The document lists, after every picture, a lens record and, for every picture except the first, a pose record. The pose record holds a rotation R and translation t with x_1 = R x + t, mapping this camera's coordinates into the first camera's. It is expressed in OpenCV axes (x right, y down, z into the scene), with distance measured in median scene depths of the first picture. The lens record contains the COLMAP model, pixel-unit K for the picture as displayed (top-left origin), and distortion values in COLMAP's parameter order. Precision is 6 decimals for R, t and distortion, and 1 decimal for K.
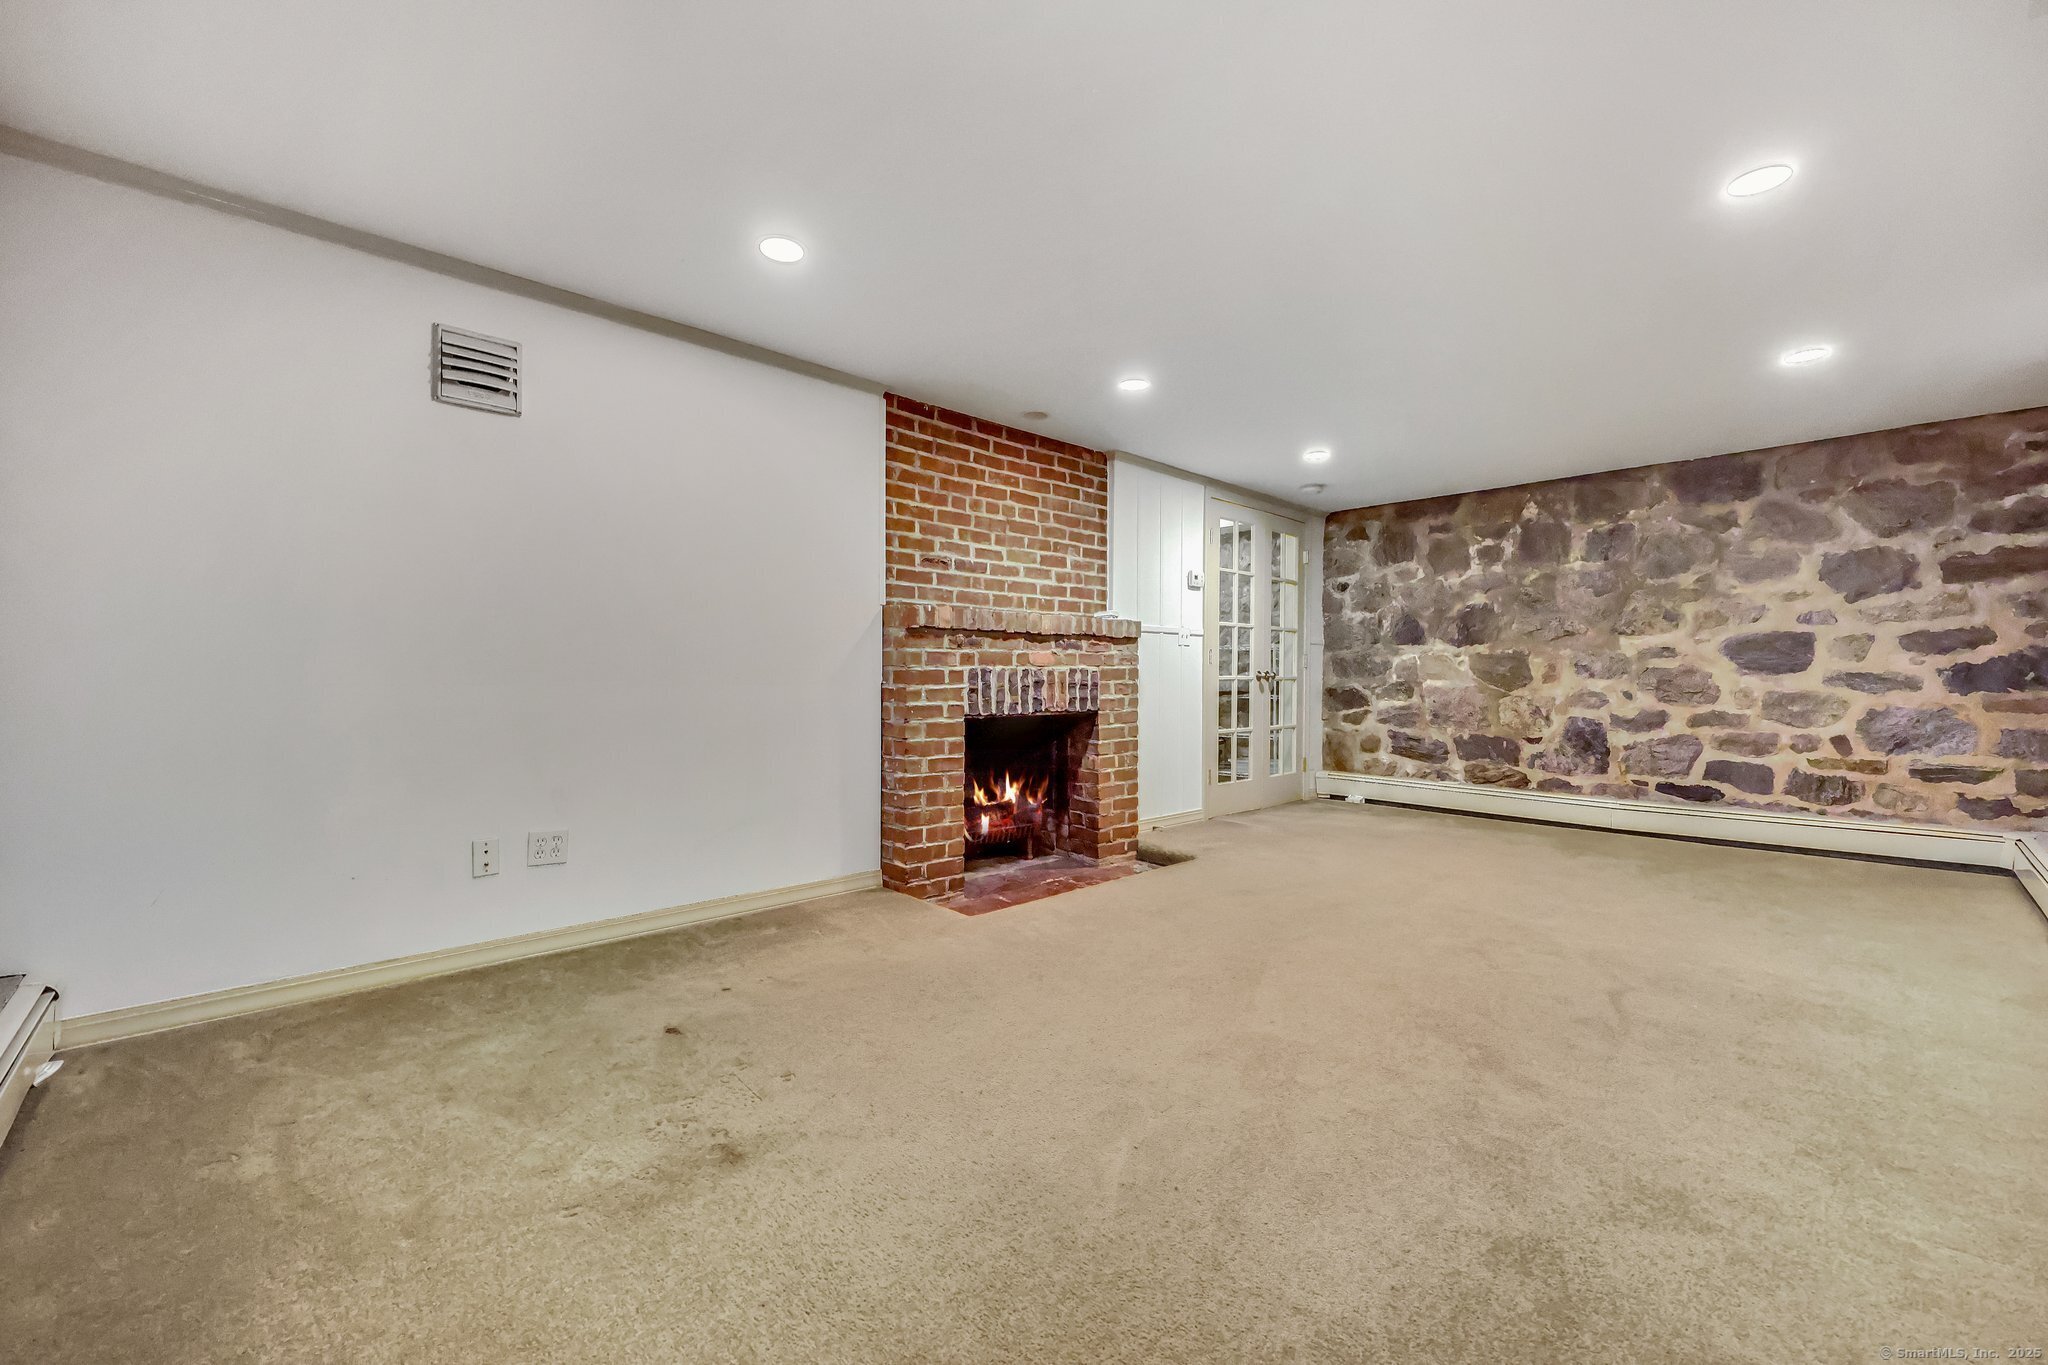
lens RADIAL K [[821.0, 0, 1025.8], [0, 821.0, 690.2], [0, 0, 1]] dist [-0.000025, -0.000011]
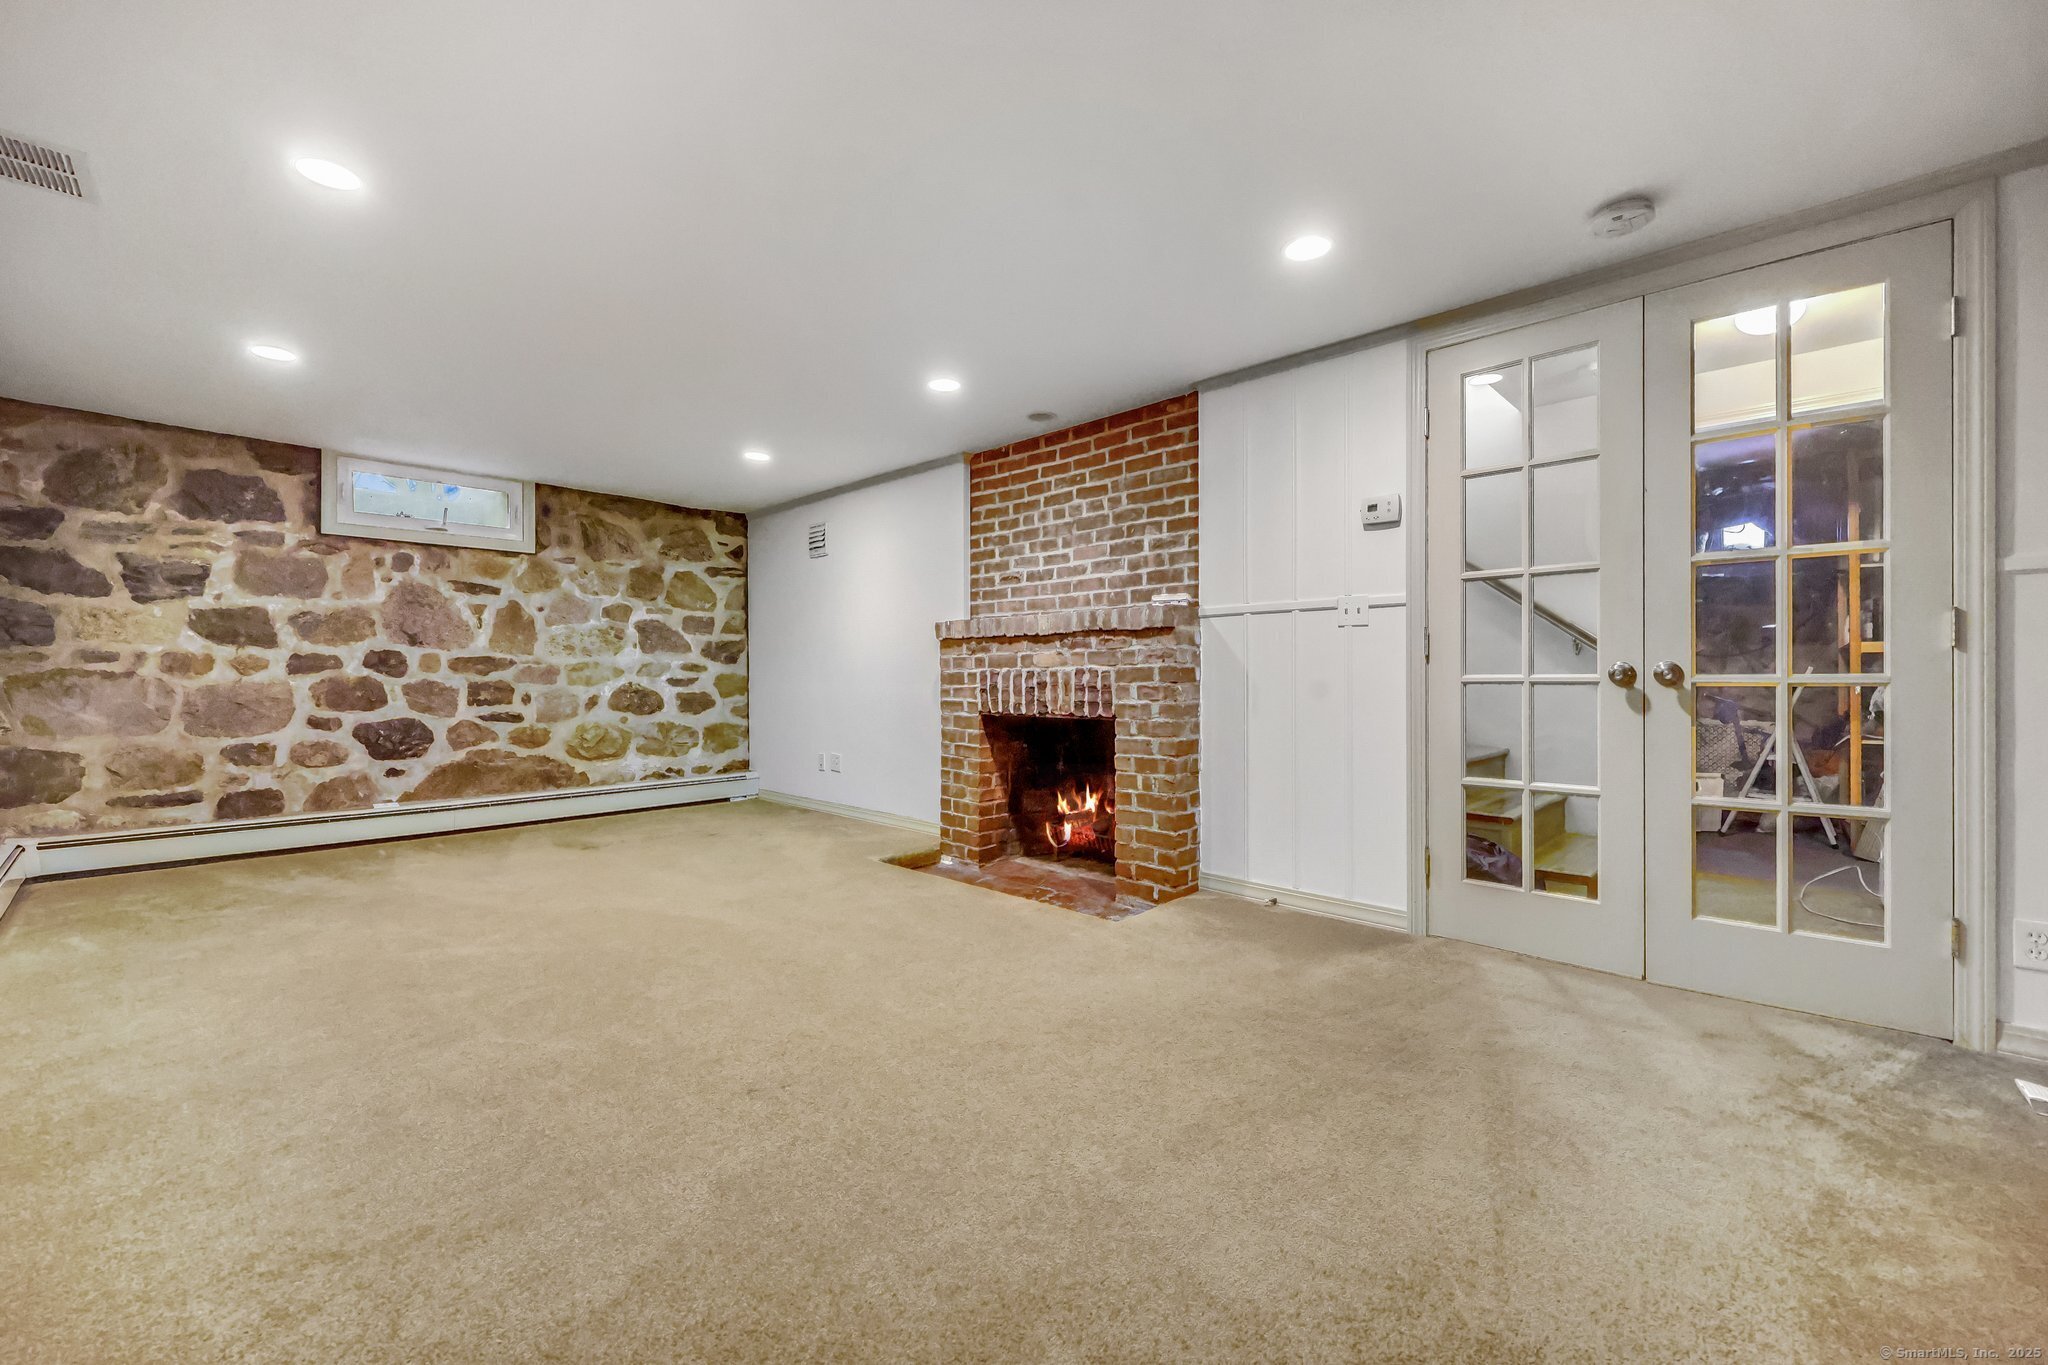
lens RADIAL K [[821.0, 0, 1025.7], [0, 821.0, 673.2], [0, 0, 1]] dist [-0.000025, -0.000011]
pose [[0.050836, -0.003673, -0.998700, 0.992102], [-0.011339, 0.999927, -0.004254, -0.017441], [0.998643, 0.011541, 0.050790, 0.917025]]
